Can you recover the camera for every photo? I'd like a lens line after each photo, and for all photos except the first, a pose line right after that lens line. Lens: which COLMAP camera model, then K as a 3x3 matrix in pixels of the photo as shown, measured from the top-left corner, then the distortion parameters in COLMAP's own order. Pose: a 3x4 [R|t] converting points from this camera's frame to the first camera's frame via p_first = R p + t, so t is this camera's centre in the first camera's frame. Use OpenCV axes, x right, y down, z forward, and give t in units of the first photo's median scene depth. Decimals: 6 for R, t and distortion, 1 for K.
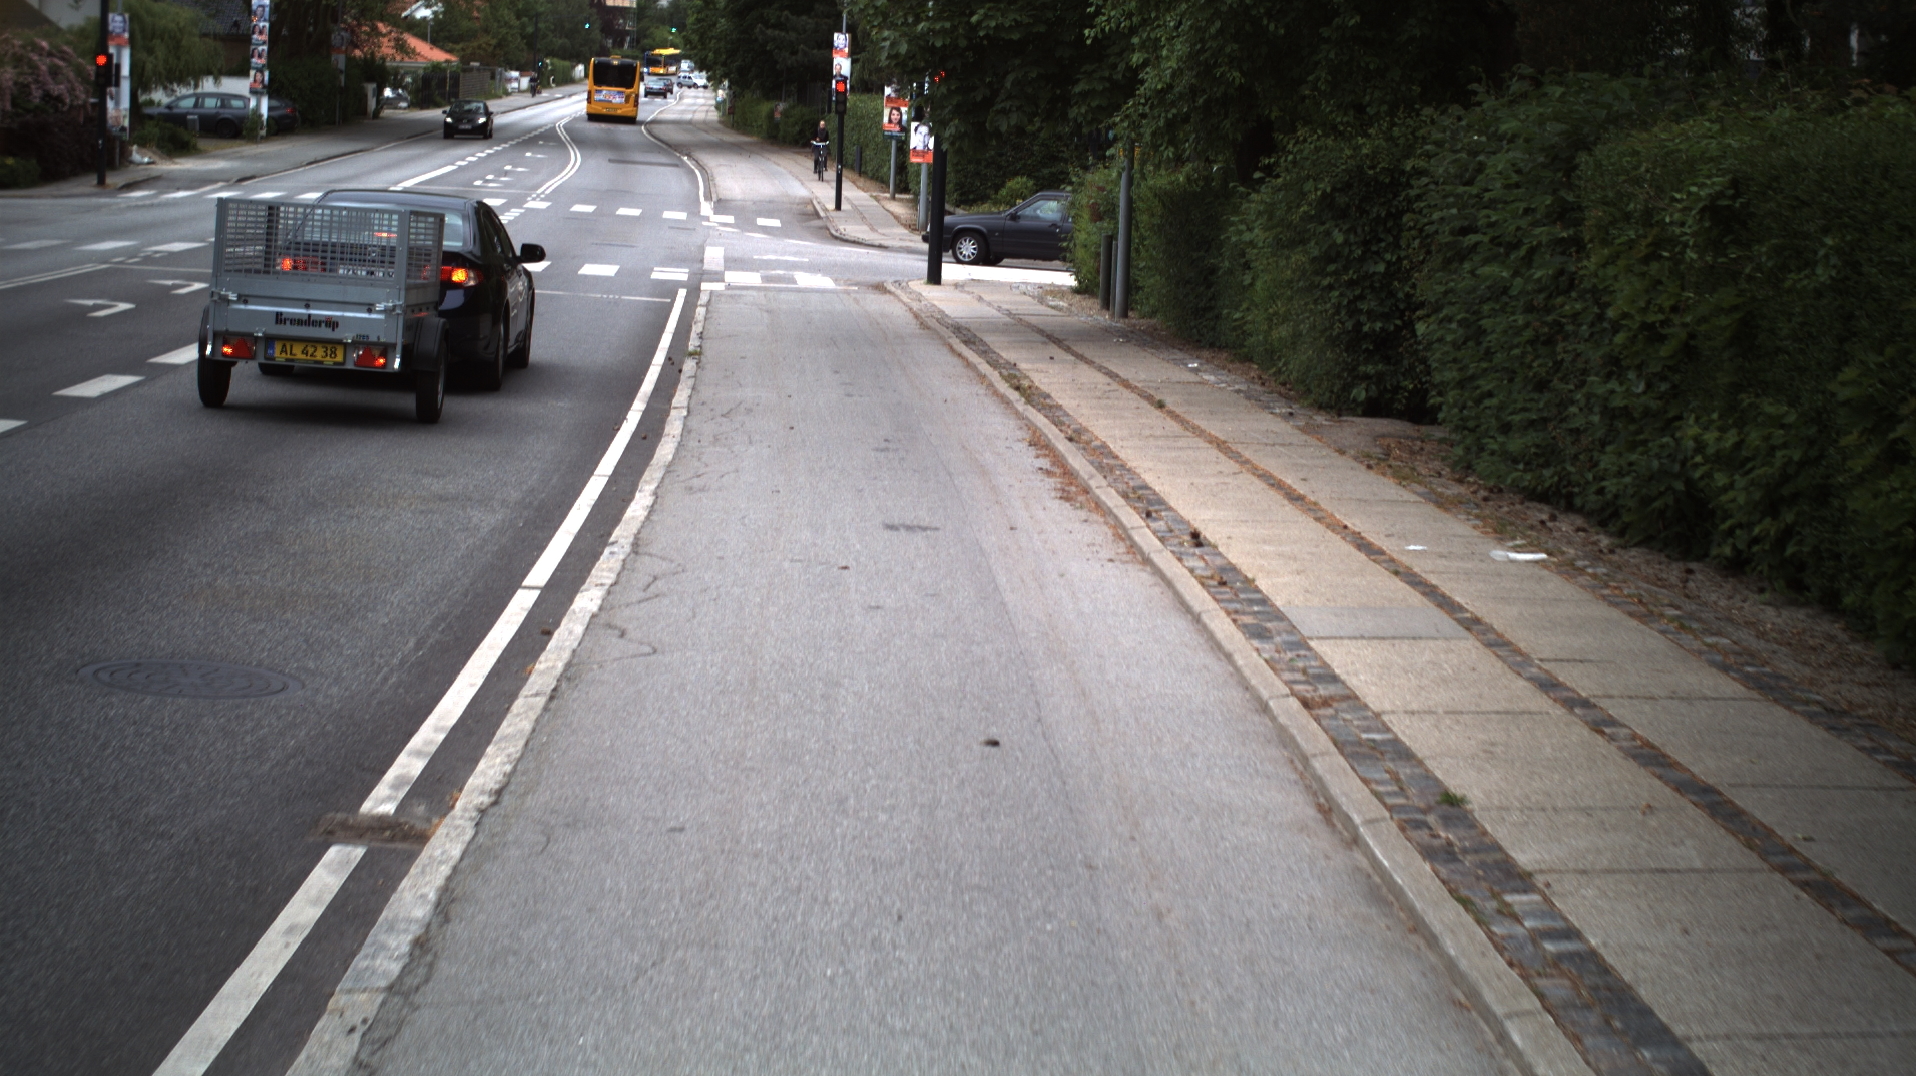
lens RADIAL K [[4213.2, 0, 954.8], [0, 4213.2, 528.7], [0, 0, 1]] dist [-0.391525, 0.000000]
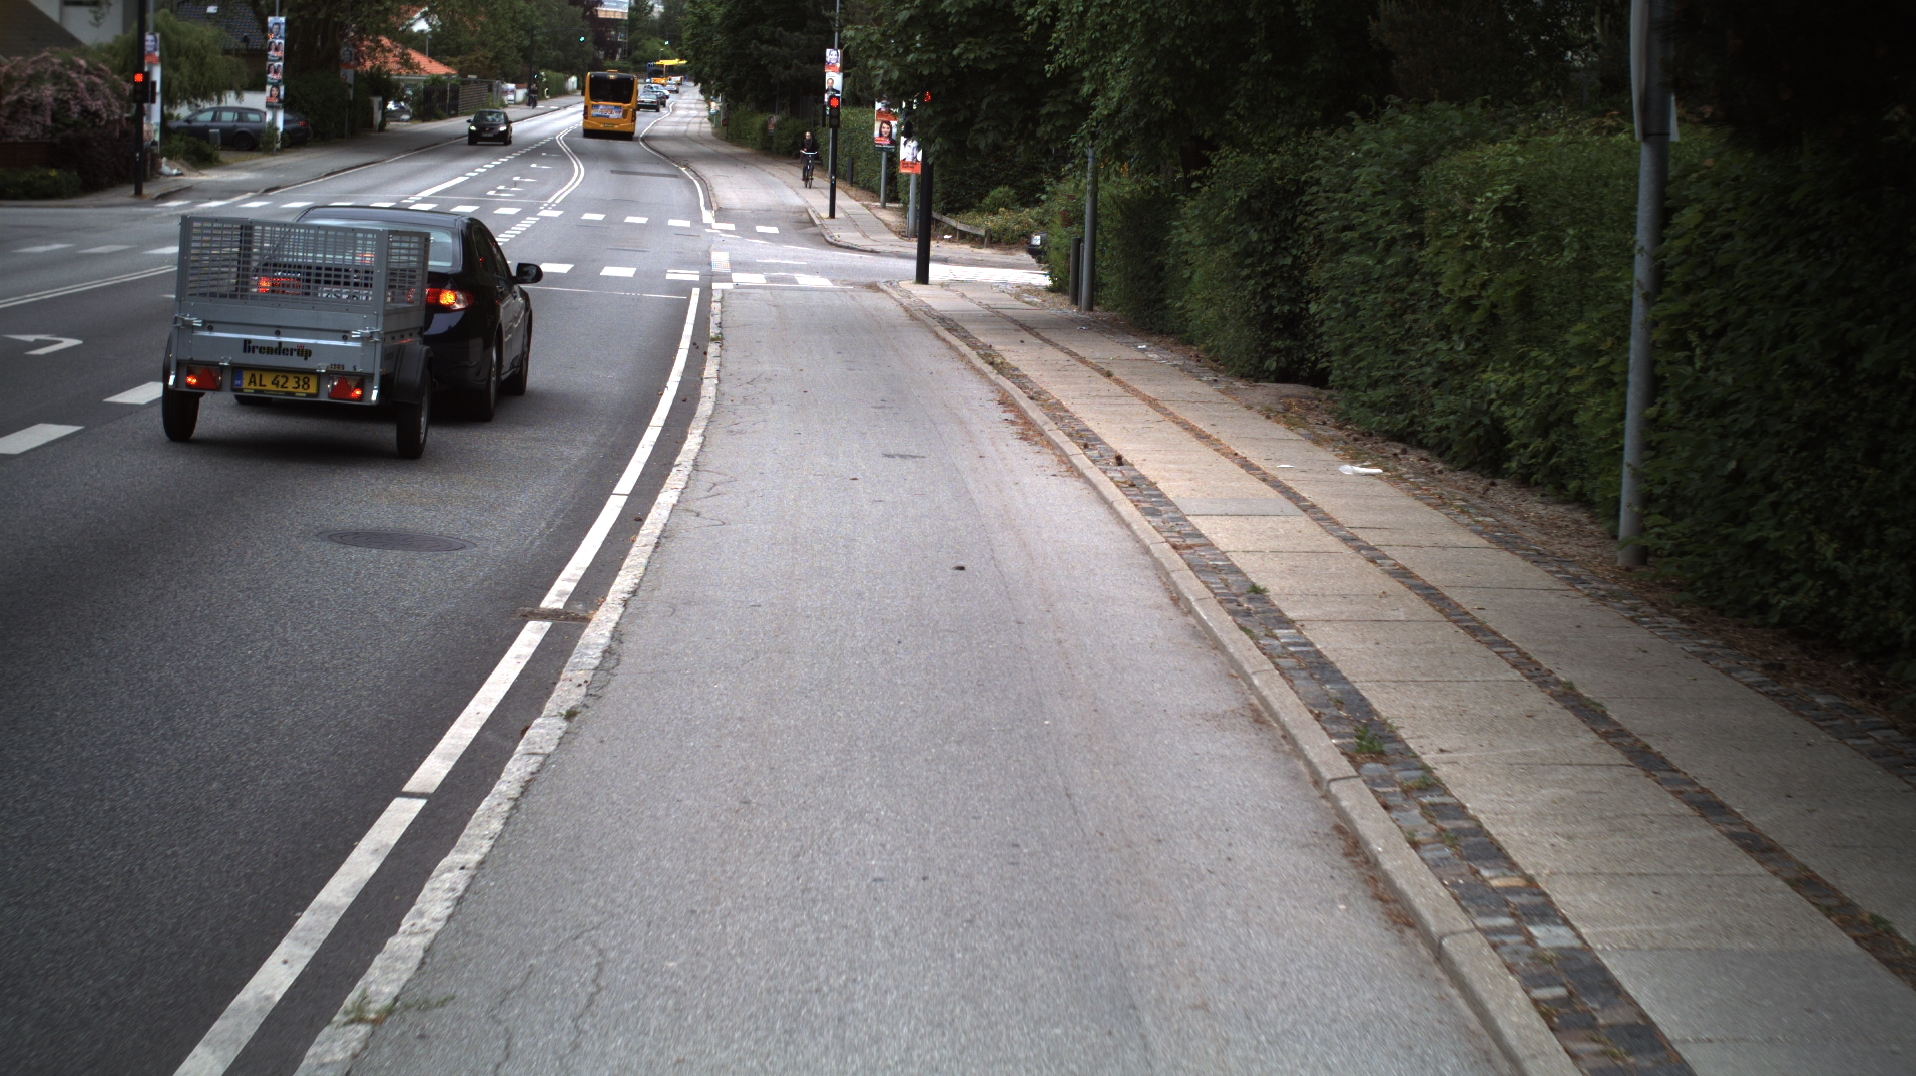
lens RADIAL K [[4213.2, 0, 951.3], [0, 4213.2, 535.8], [0, 0, 1]] dist [-0.391525, 0.000000]
pose [[0.999997, -0.001659, 0.001725, 0.001462], [0.001660, 0.999998, -0.000603, 0.017773], [-0.001724, 0.000606, 0.999998, -0.213864]]
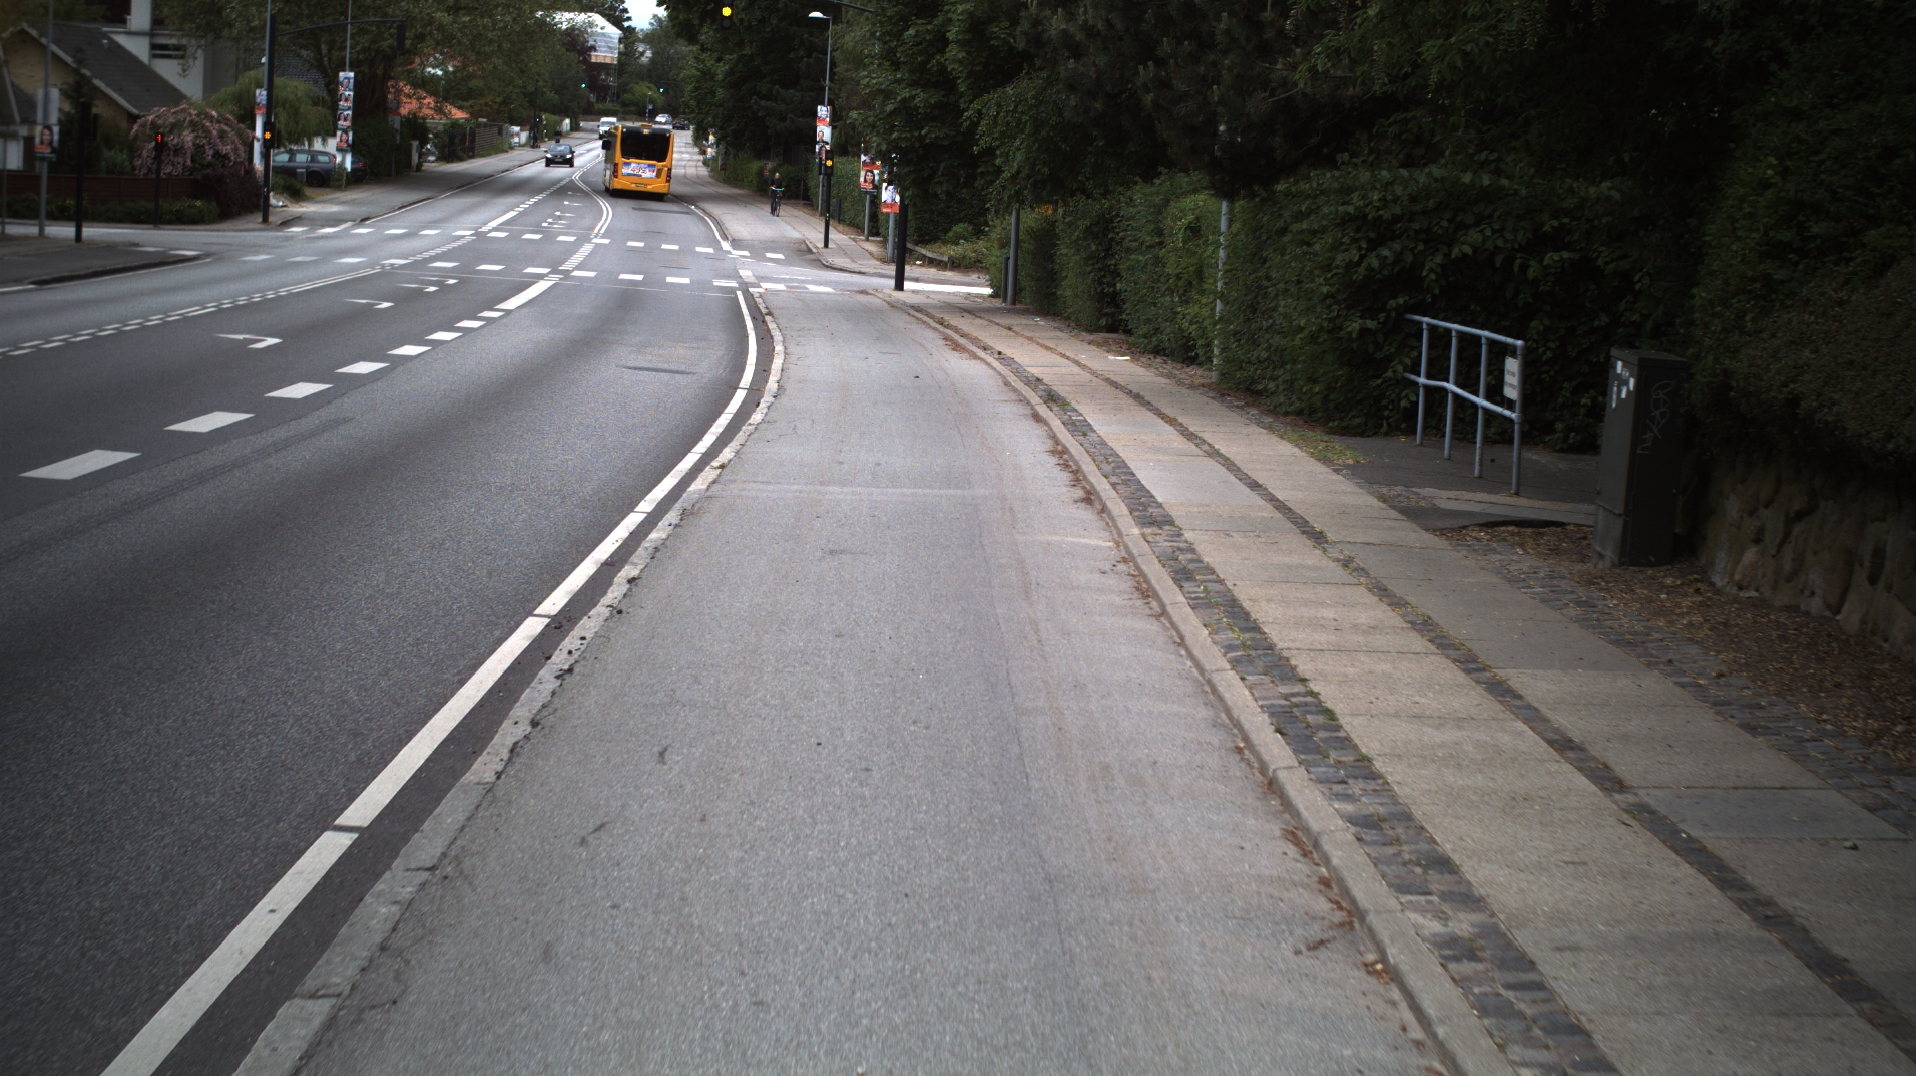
lens RADIAL K [[4246.1, 0, 957.9], [0, 4246.1, 552.1], [0, 0, 1]] dist [-0.408100, 0.000000]
pose [[0.999910, 0.009074, 0.009849, 0.004288], [-0.009000, 0.999931, -0.007587, 0.098408], [-0.009917, 0.007497, 0.999923, -1.101949]]
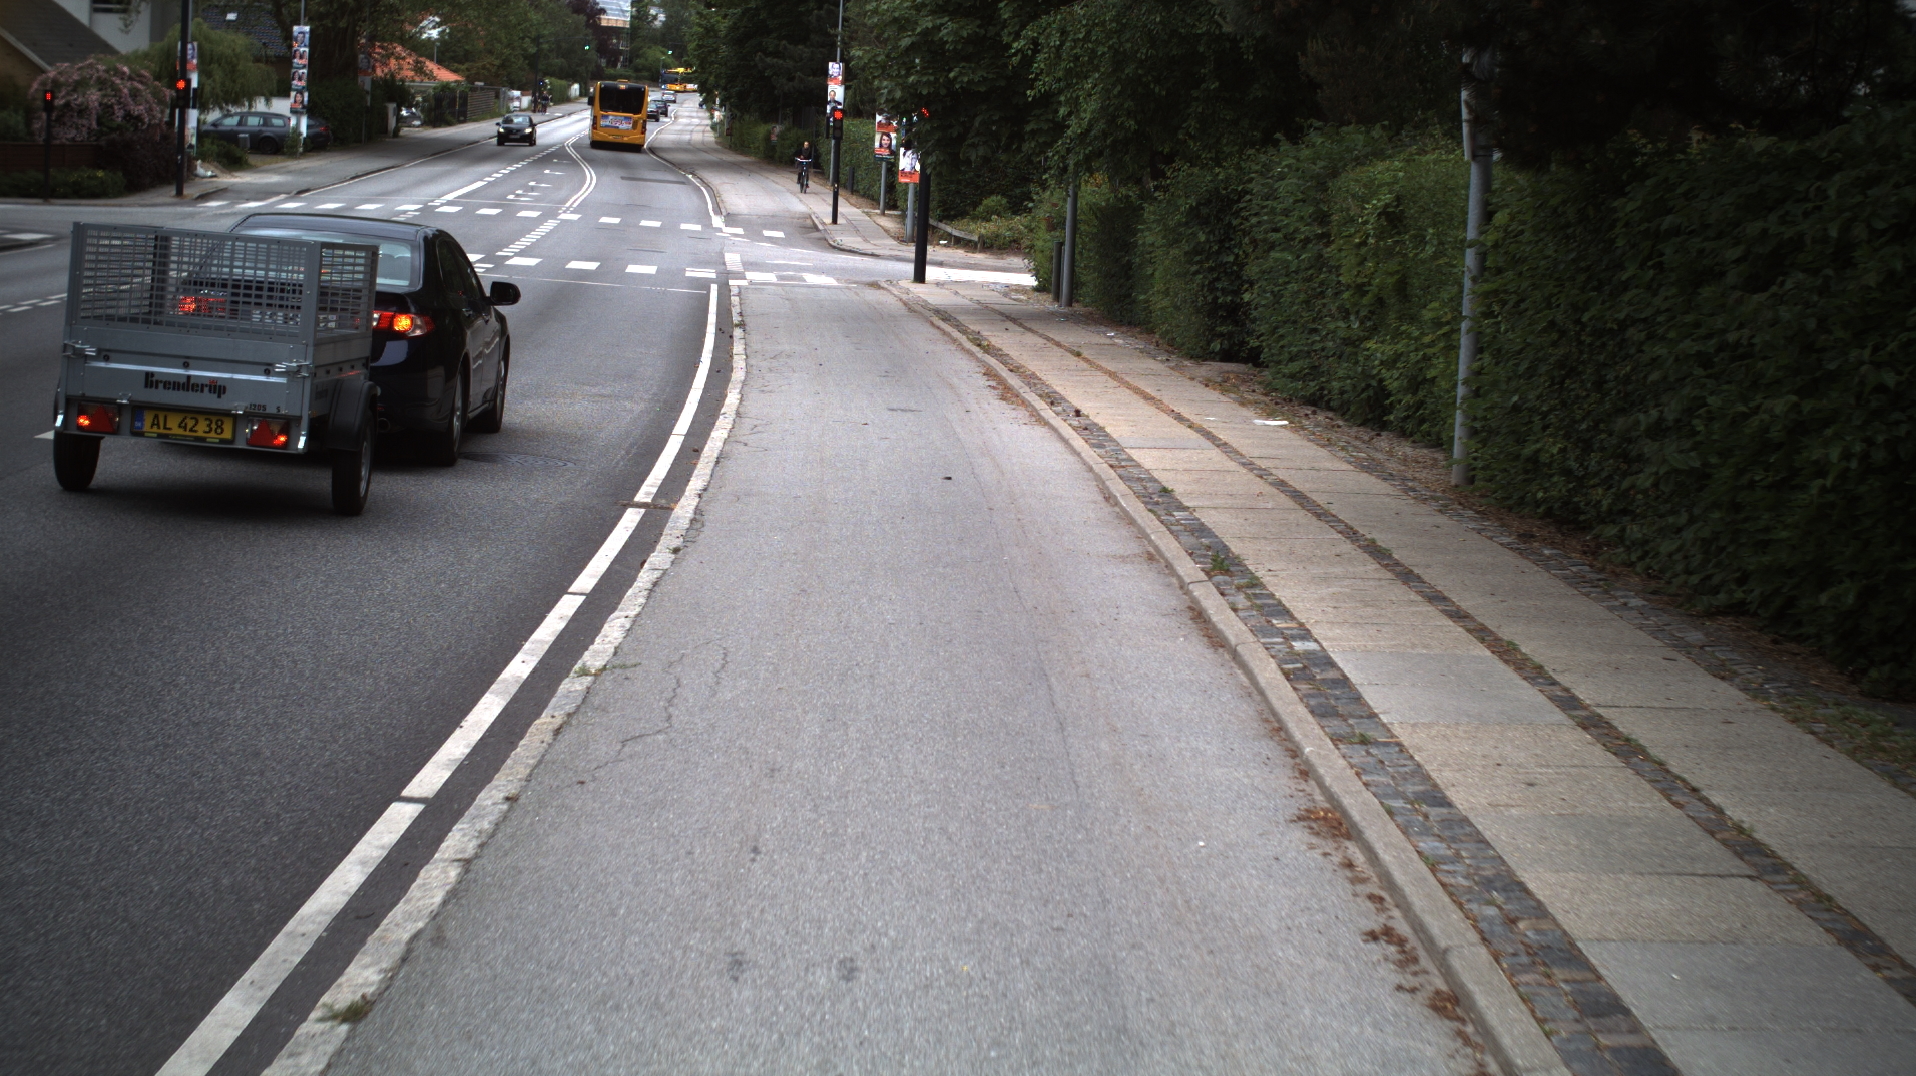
lens RADIAL K [[4213.2, 0, 960.9], [0, 4213.2, 534.1], [0, 0, 1]] dist [-0.391525, 0.000000]
pose [[0.999952, 0.008143, 0.005522, 0.001902], [-0.008124, 0.999961, -0.003454, 0.036938], [-0.005550, 0.003409, 0.999979, -0.427311]]
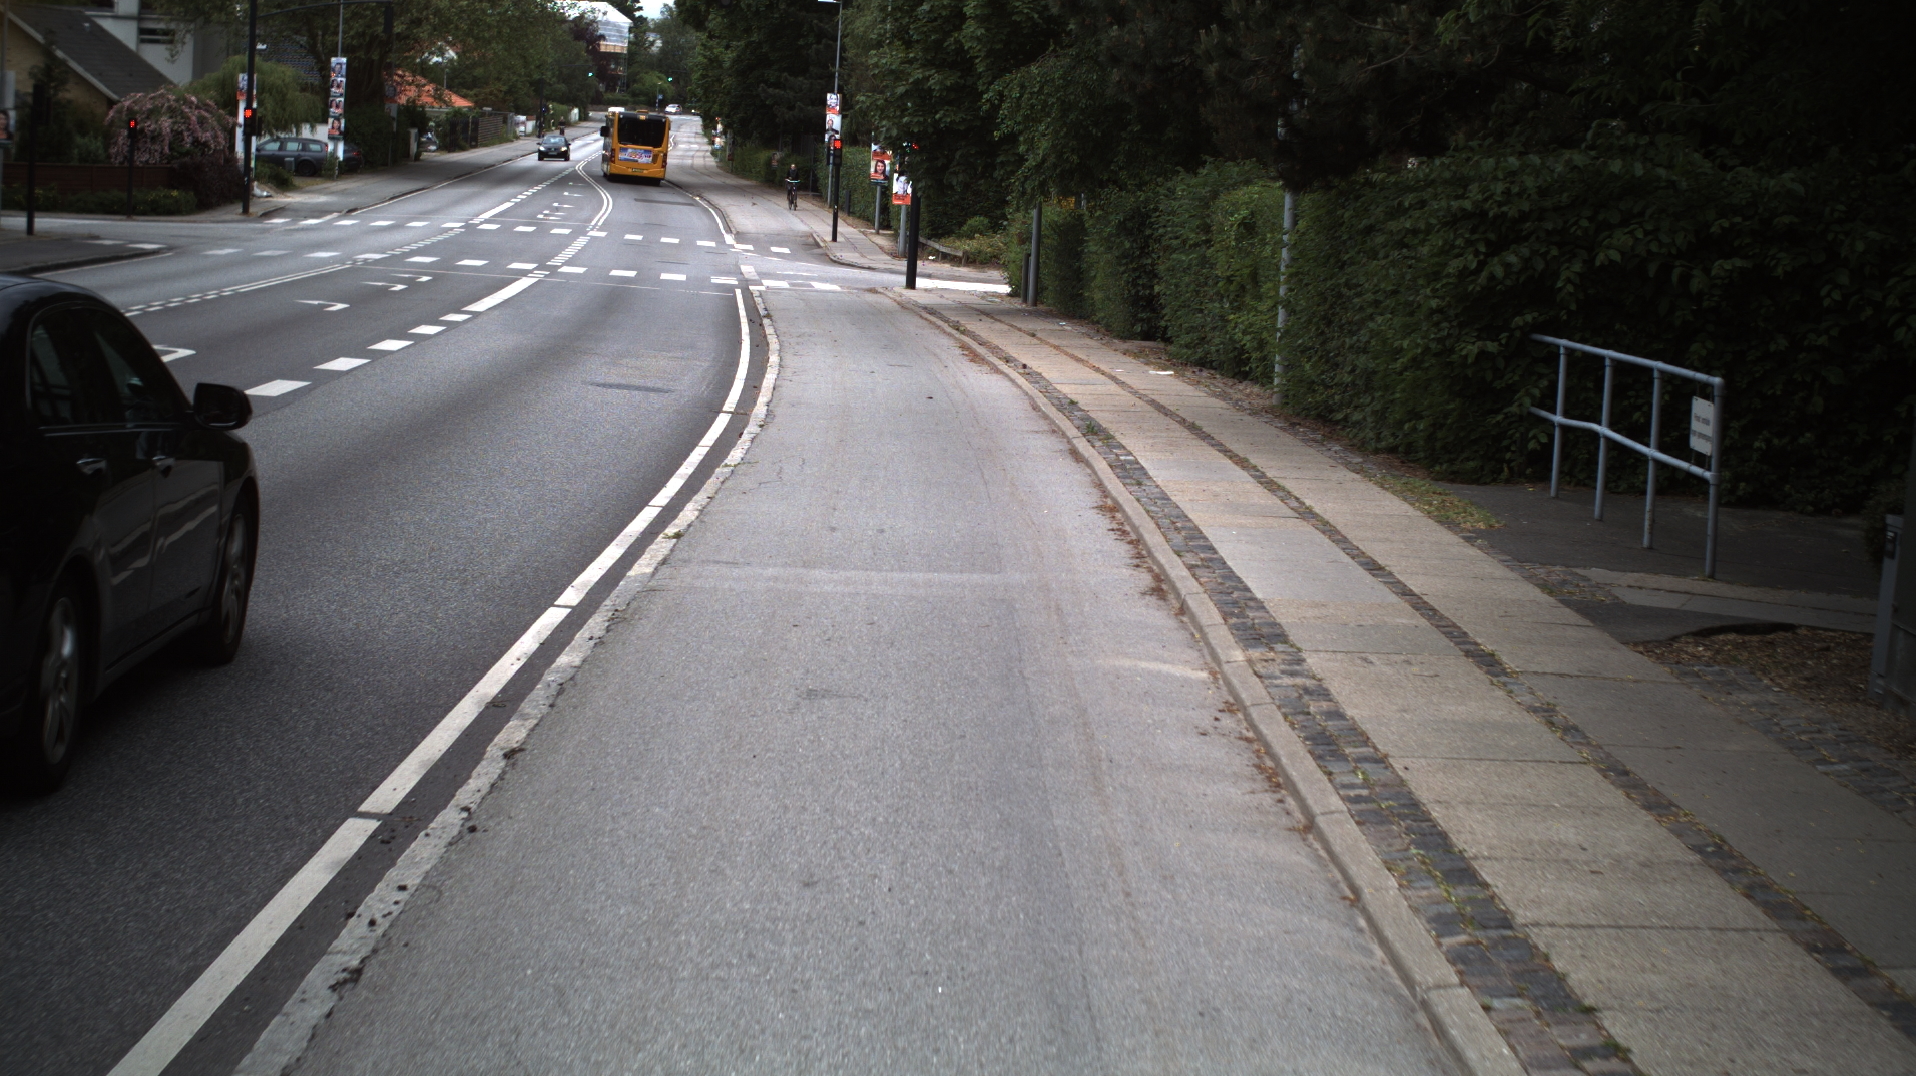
lens RADIAL K [[4213.2, 0, 962.3], [0, 4213.2, 549.5], [0, 0, 1]] dist [-0.391525, 0.000000]
pose [[0.999894, 0.011904, 0.008330, 0.003601], [-0.011857, 0.999914, -0.005606, 0.076334], [-0.008396, 0.005507, 0.999950, -0.857161]]
